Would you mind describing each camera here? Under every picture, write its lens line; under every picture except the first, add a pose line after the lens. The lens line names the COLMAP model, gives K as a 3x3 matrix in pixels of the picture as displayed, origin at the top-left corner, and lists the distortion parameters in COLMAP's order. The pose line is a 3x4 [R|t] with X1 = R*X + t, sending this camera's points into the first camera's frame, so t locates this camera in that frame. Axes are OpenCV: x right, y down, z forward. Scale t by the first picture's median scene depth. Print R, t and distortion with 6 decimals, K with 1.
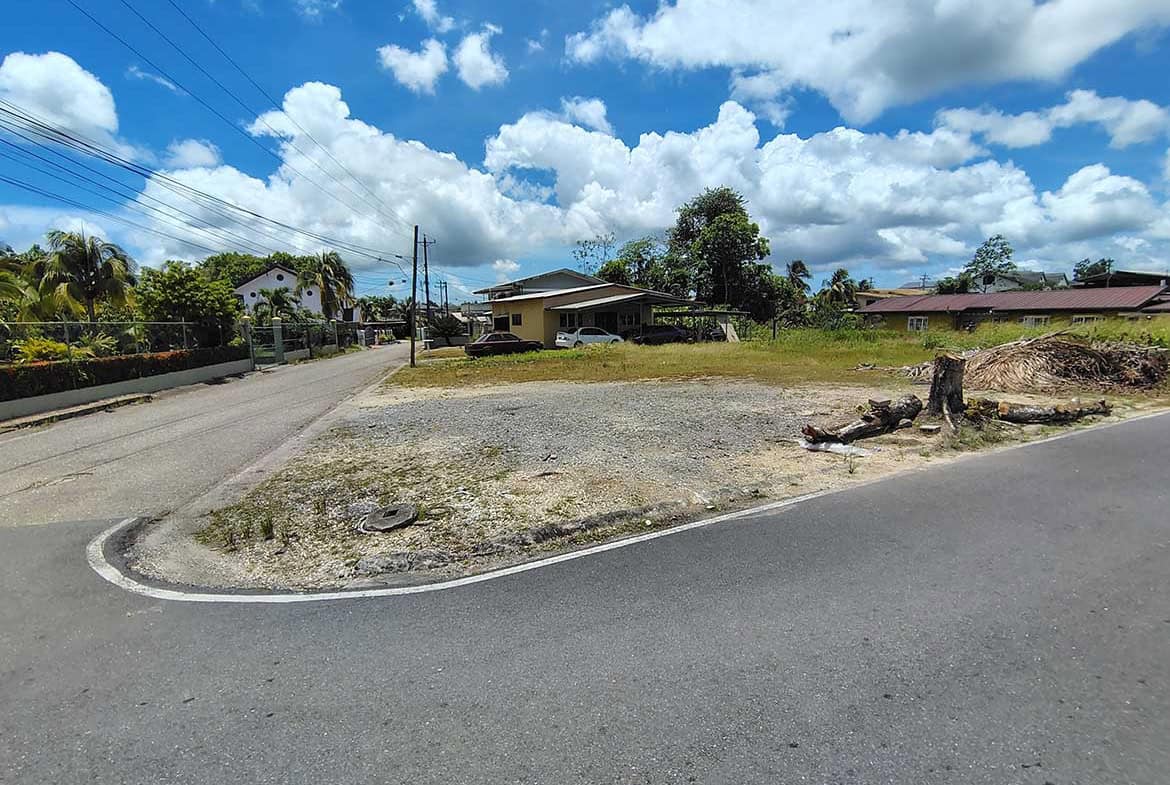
lens RADIAL K [[547.4, 0, 586.1], [0, 547.4, 356.5], [0, 0, 1]] dist [-0.003585, 0.000834]
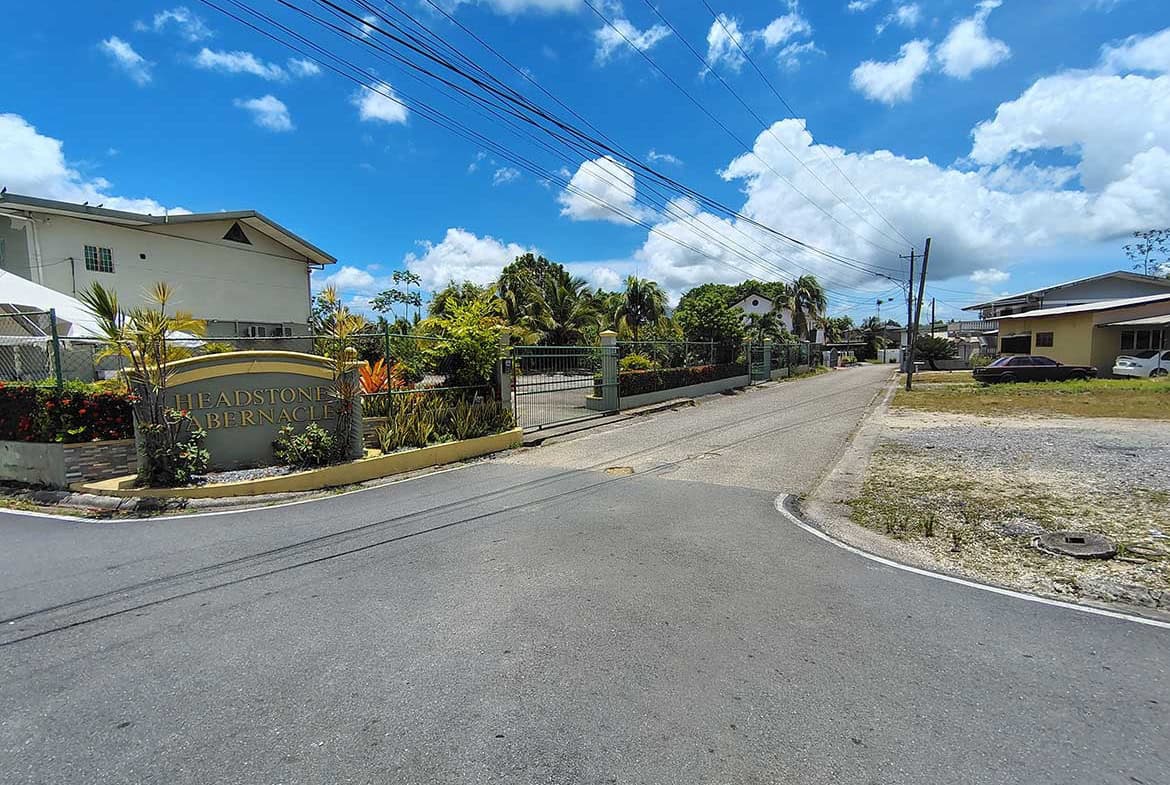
lens RADIAL K [[547.4, 0, 586.1], [0, 547.4, 356.5], [0, 0, 1]] dist [-0.003585, 0.000834]
pose [[0.717150, 0.016741, -0.696717, -0.035518], [-0.044544, 0.998768, -0.021852, 0.003445], [0.695493, 0.046706, 0.717013, -0.030493]]
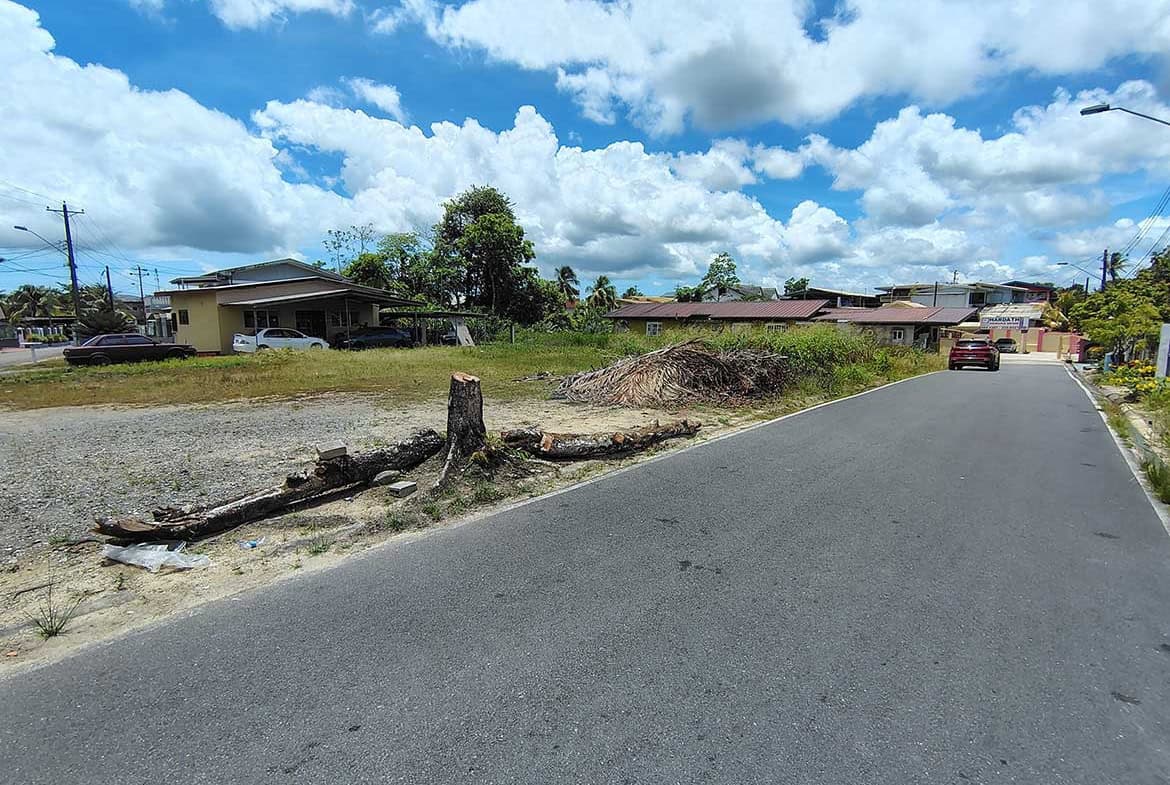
lens RADIAL K [[547.4, 0, 586.1], [0, 547.4, 356.5], [0, 0, 1]] dist [-0.003585, 0.000834]
pose [[0.933855, -0.004973, 0.357616, 0.093811], [0.006314, 0.999977, -0.002582, -0.003871], [-0.357595, 0.004669, 0.933865, 0.046339]]
